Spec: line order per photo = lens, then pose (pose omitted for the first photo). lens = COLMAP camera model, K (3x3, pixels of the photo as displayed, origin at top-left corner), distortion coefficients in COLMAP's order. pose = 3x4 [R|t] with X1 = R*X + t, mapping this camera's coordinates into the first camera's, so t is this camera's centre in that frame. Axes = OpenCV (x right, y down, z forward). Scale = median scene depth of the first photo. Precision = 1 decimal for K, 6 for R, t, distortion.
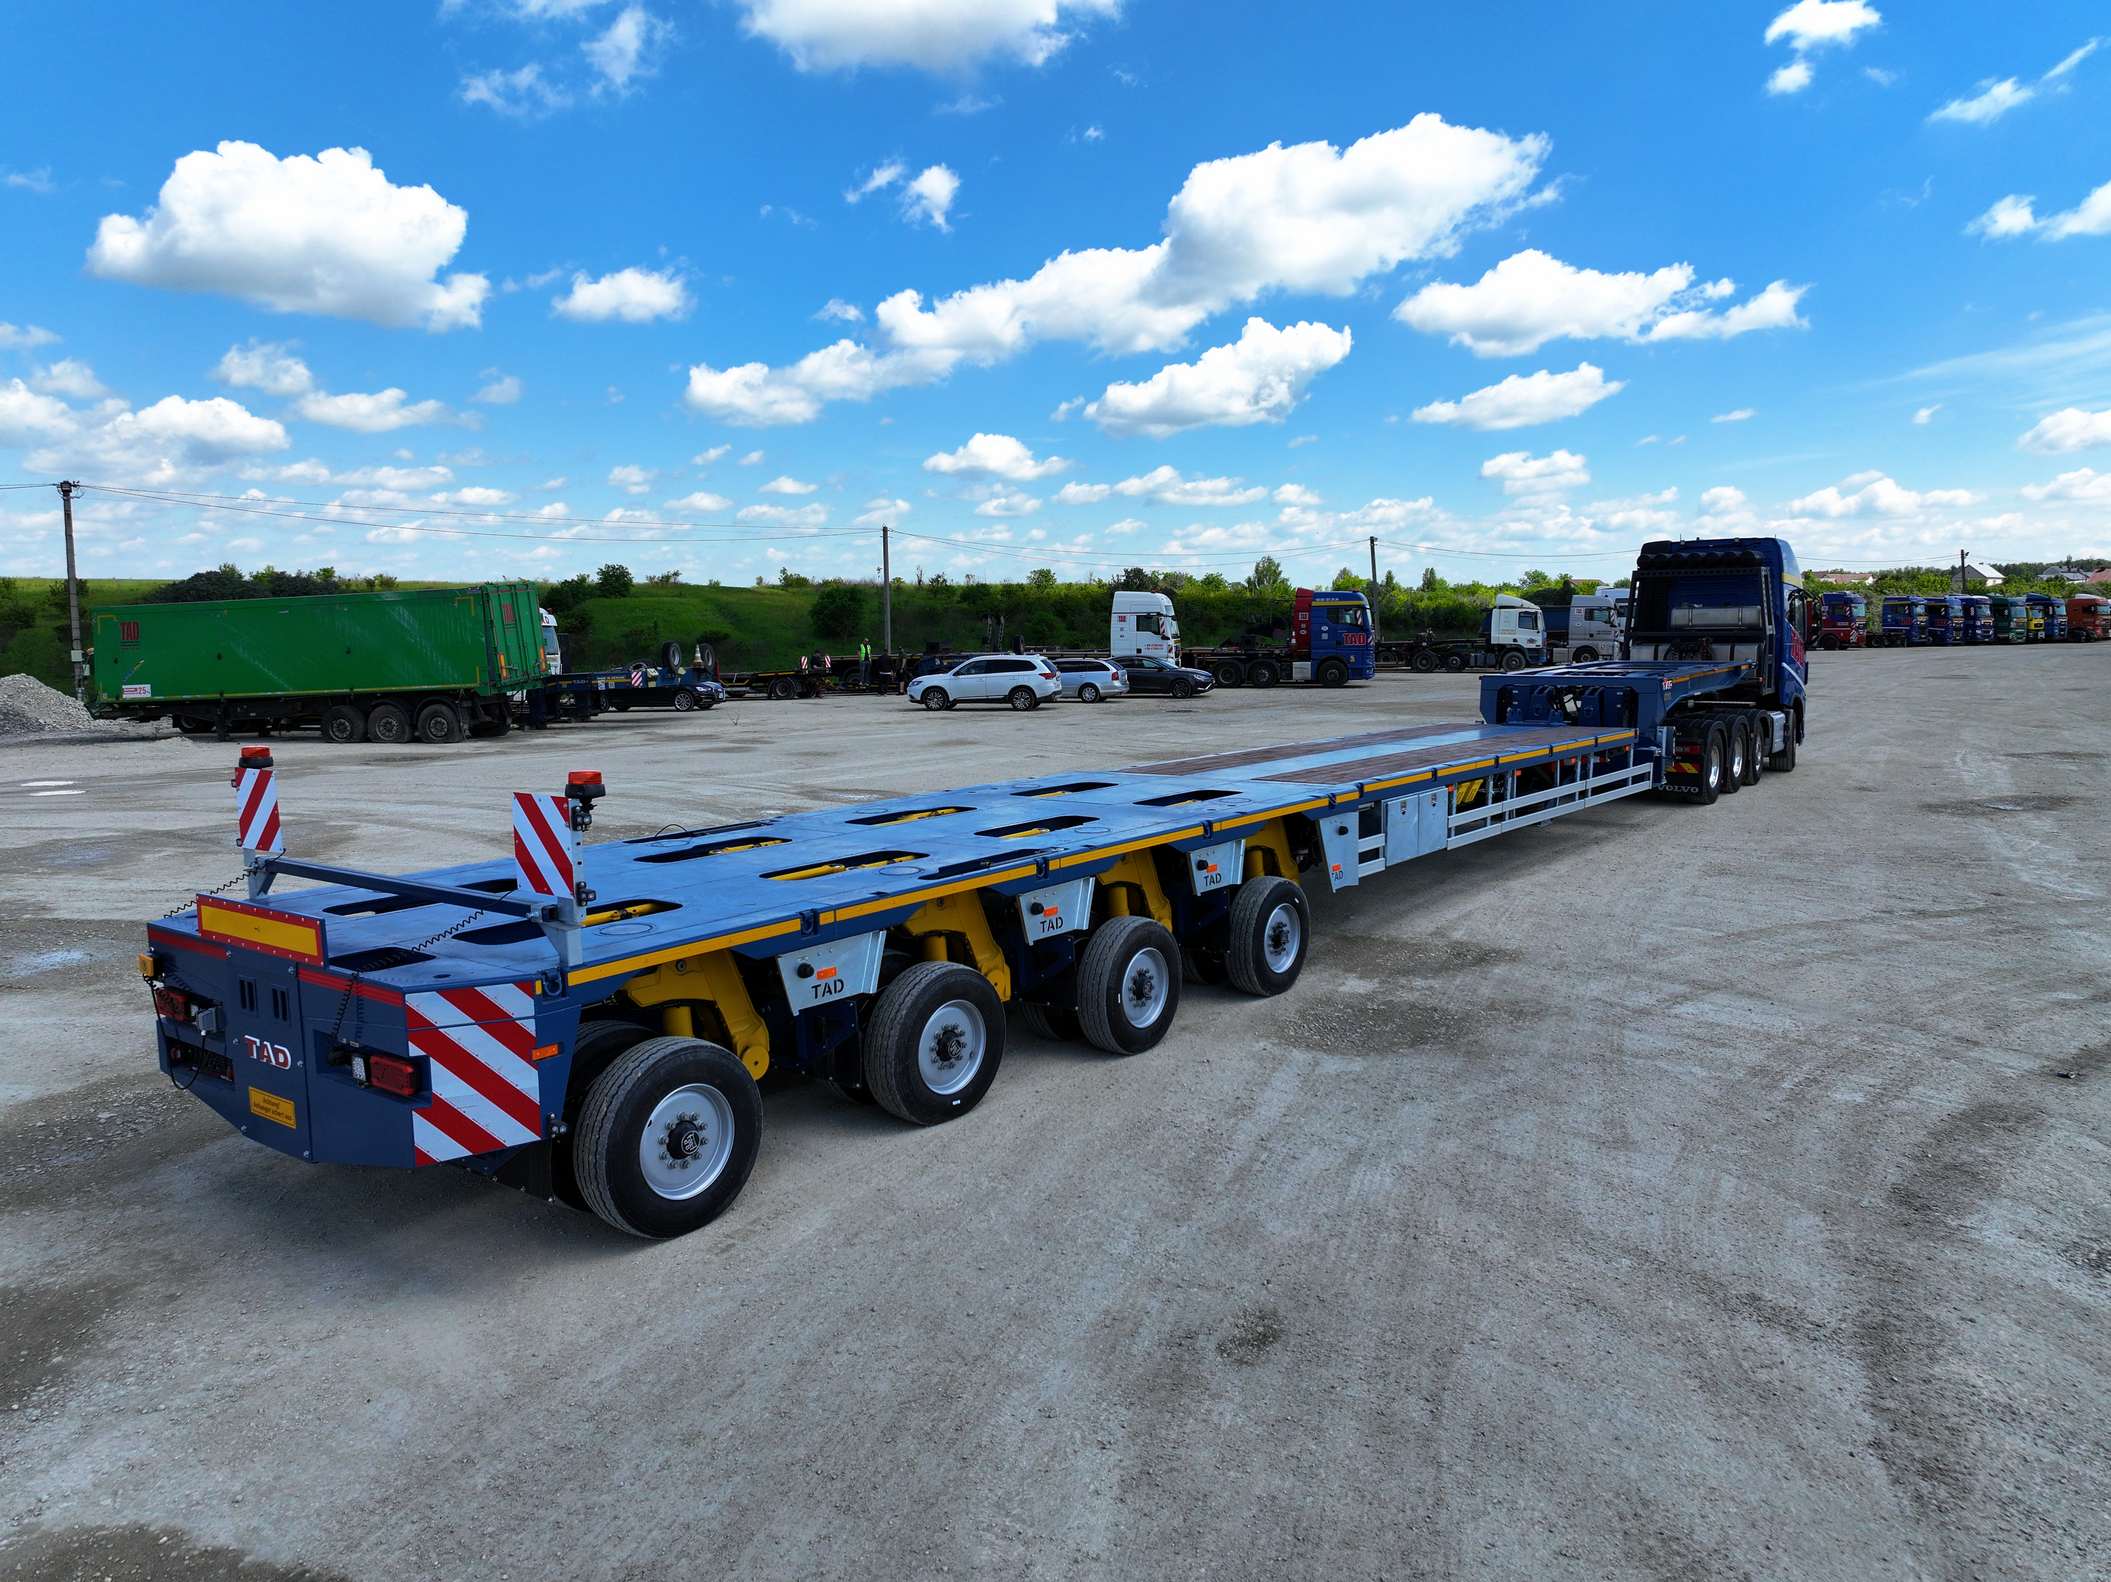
lens RADIAL K [[1476.9, 0, 1068.2], [0, 1476.9, 789.3], [0, 0, 1]] dist [0.002988, 0.009790]
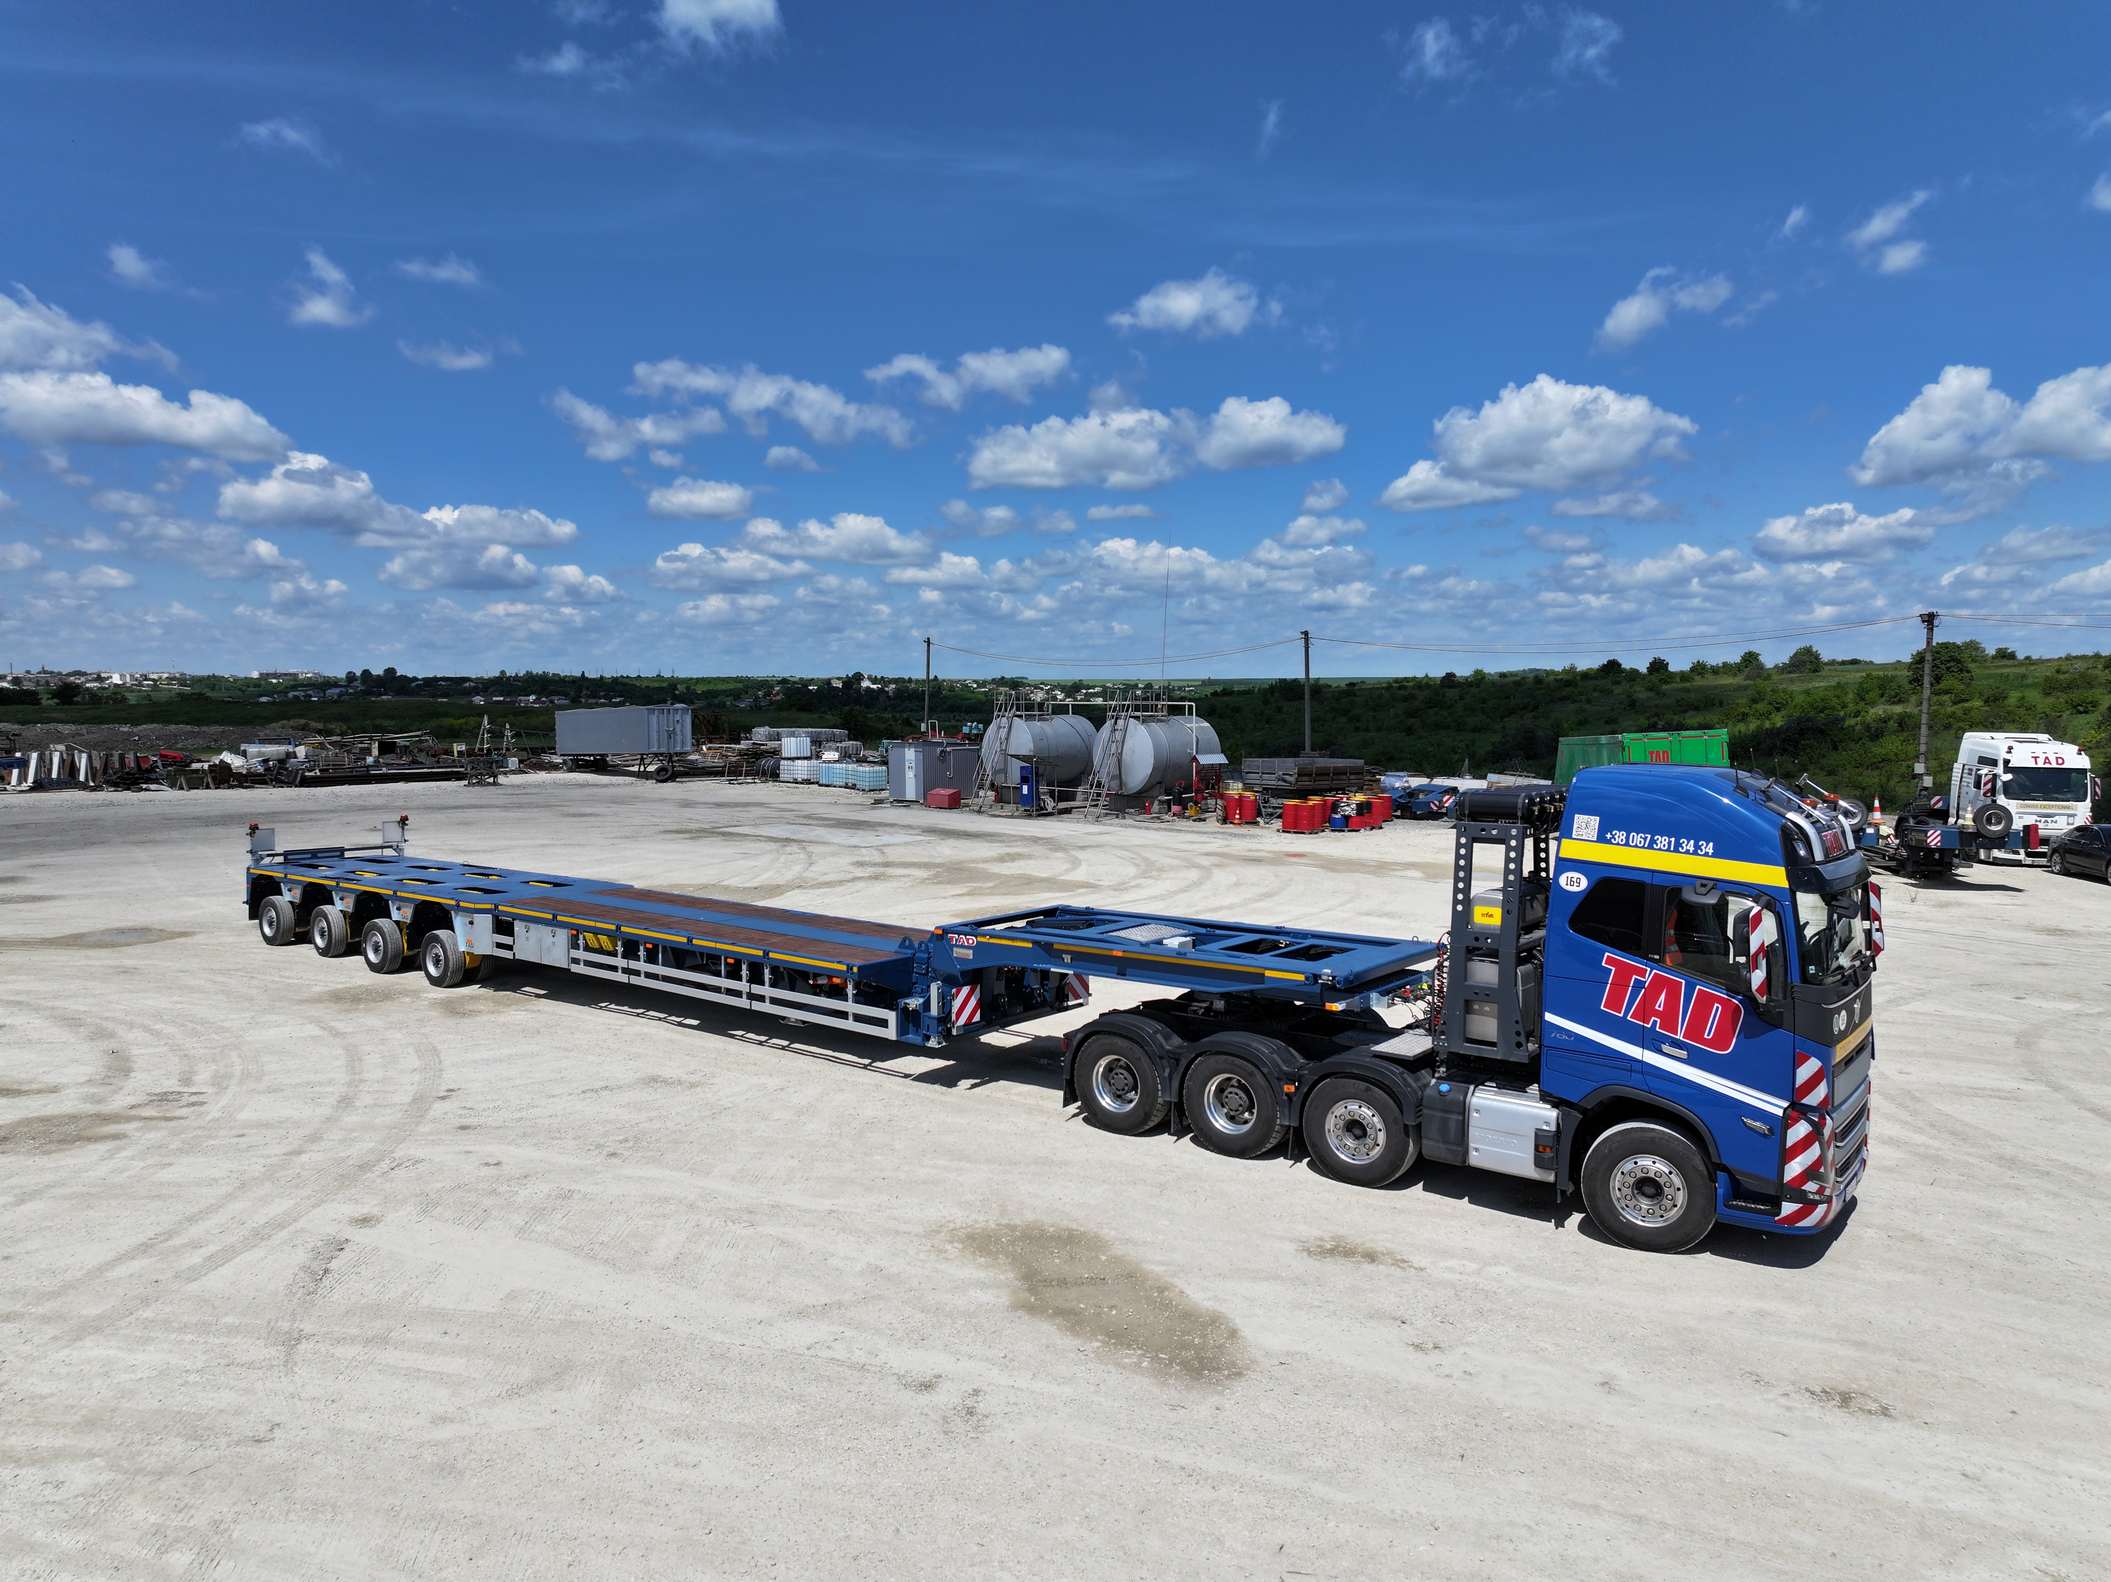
lens RADIAL K [[1476.9, 0, 1060.0], [0, 1476.9, 795.9], [0, 0, 1]] dist [0.002988, 0.009790]
pose [[-0.001108, 0.079655, -0.996822, 0.997315], [-0.121725, 0.989399, 0.079198, -0.181428], [0.992563, 0.121426, 0.008600, 0.826163]]
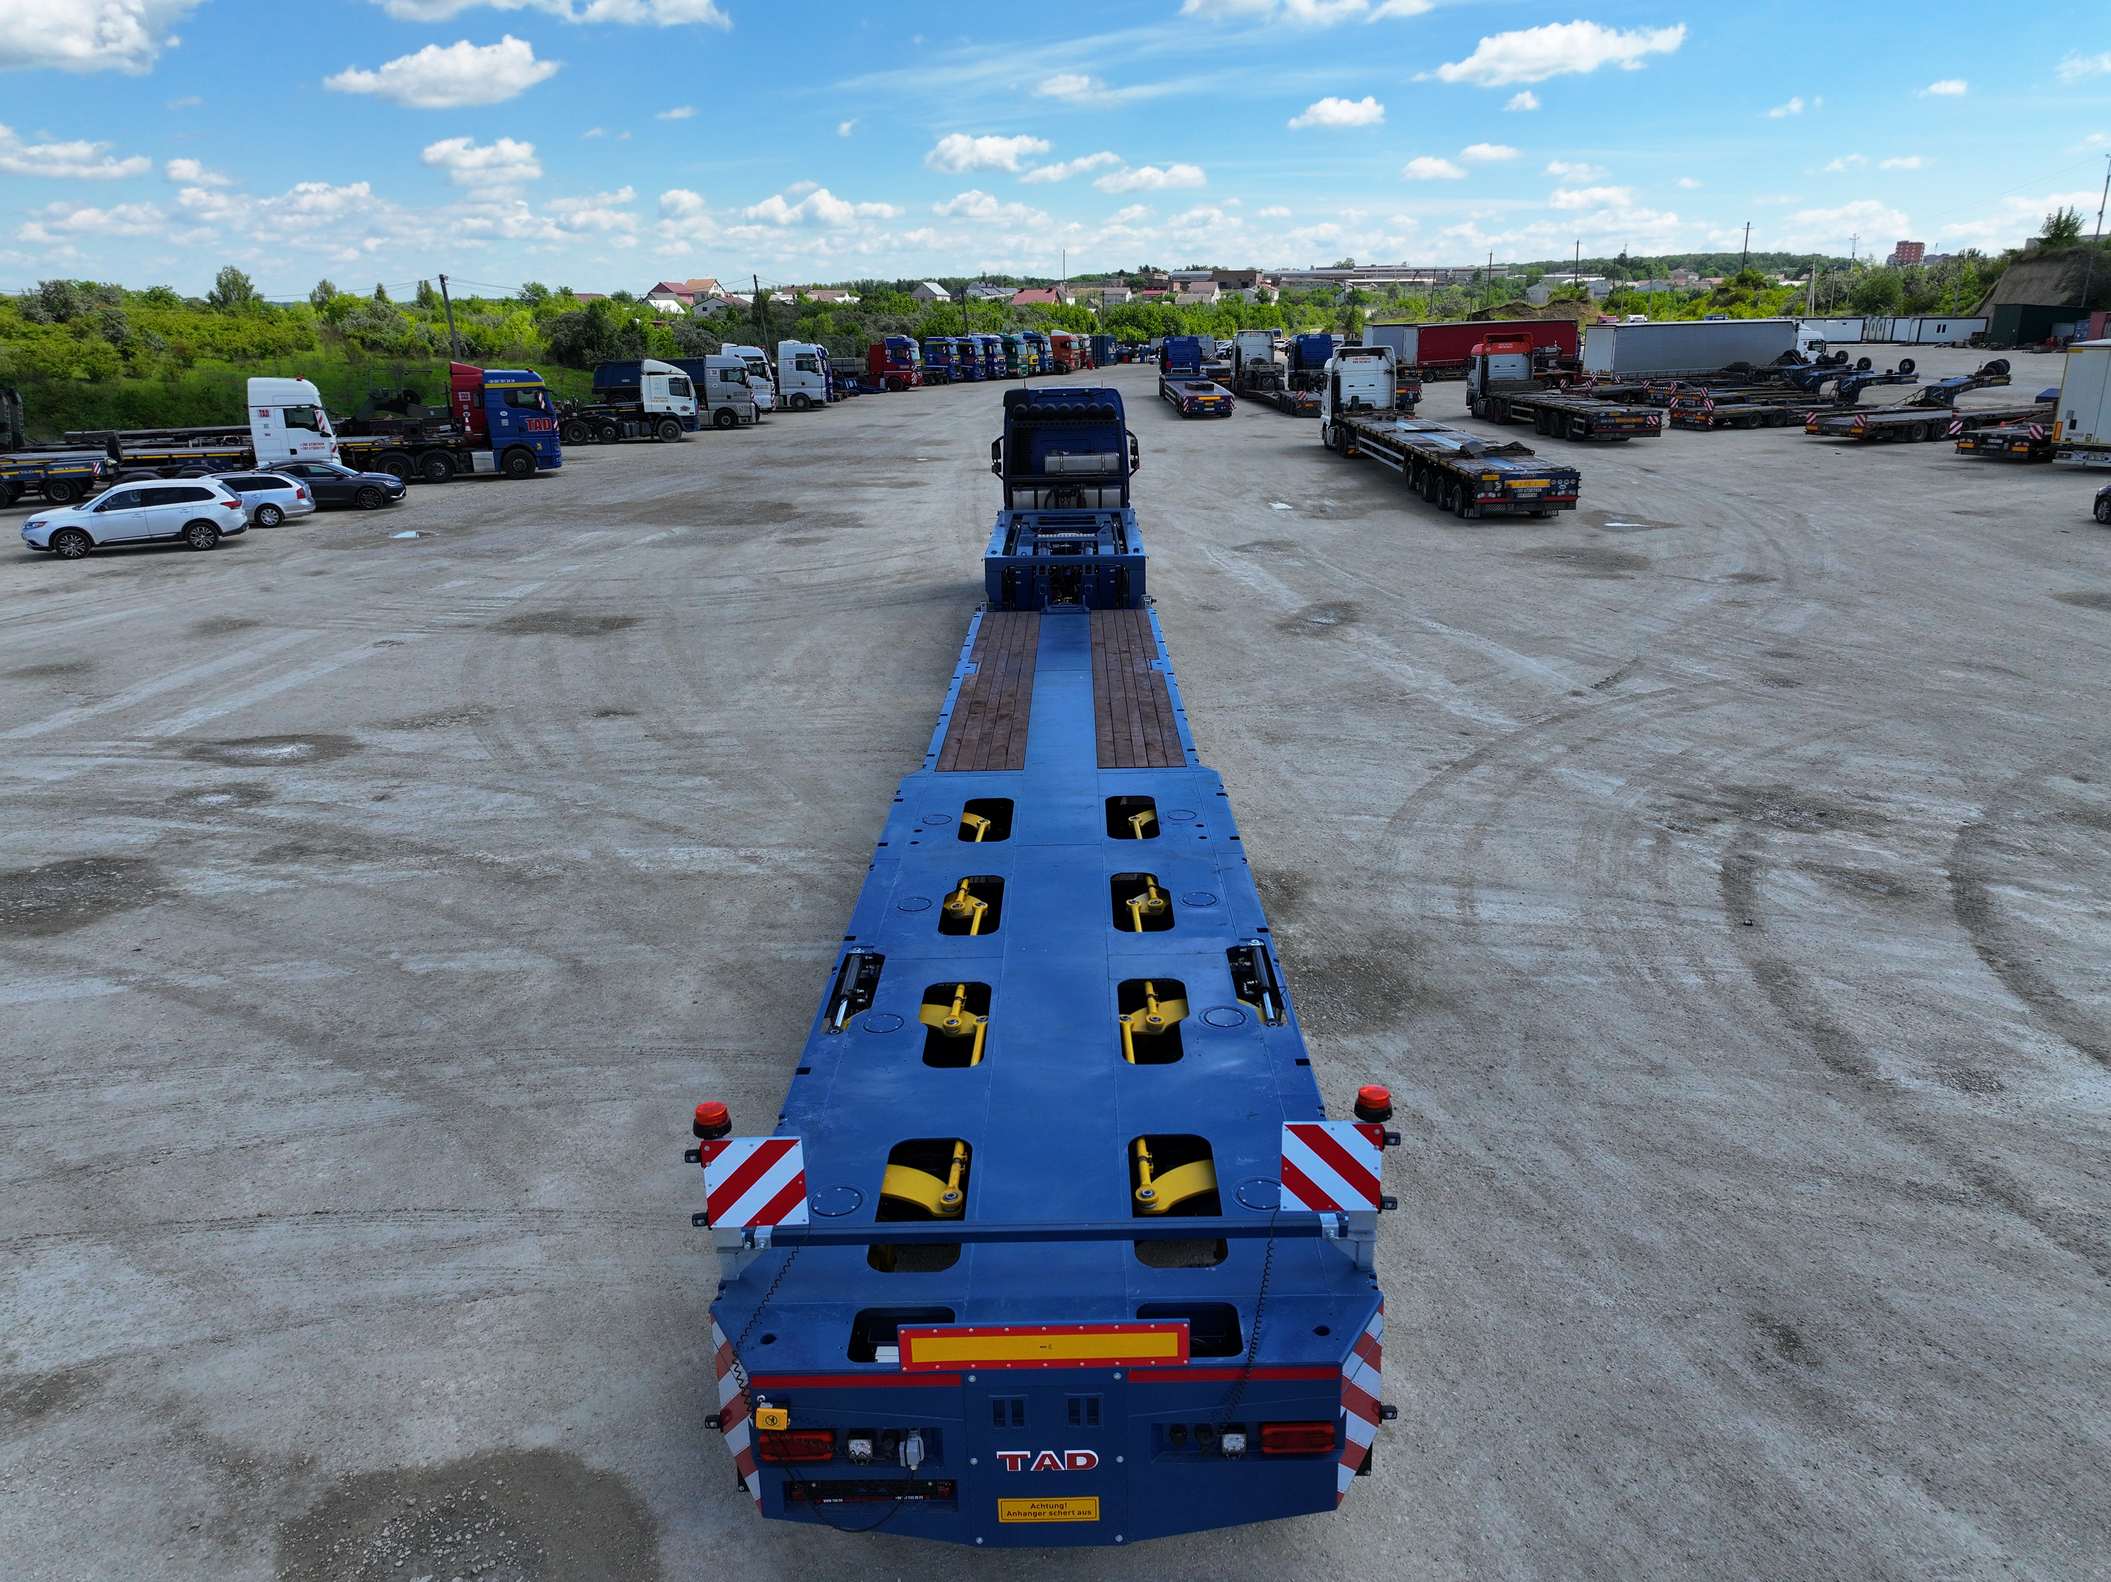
lens RADIAL K [[1476.9, 0, 1064.5], [0, 1476.9, 784.3], [0, 0, 1]] dist [0.002988, 0.009790]
pose [[0.799673, -0.181747, 0.572269, -0.263686], [0.073513, 0.975554, 0.207101, -0.112736], [-0.595919, -0.123544, 0.793485, 0.085173]]
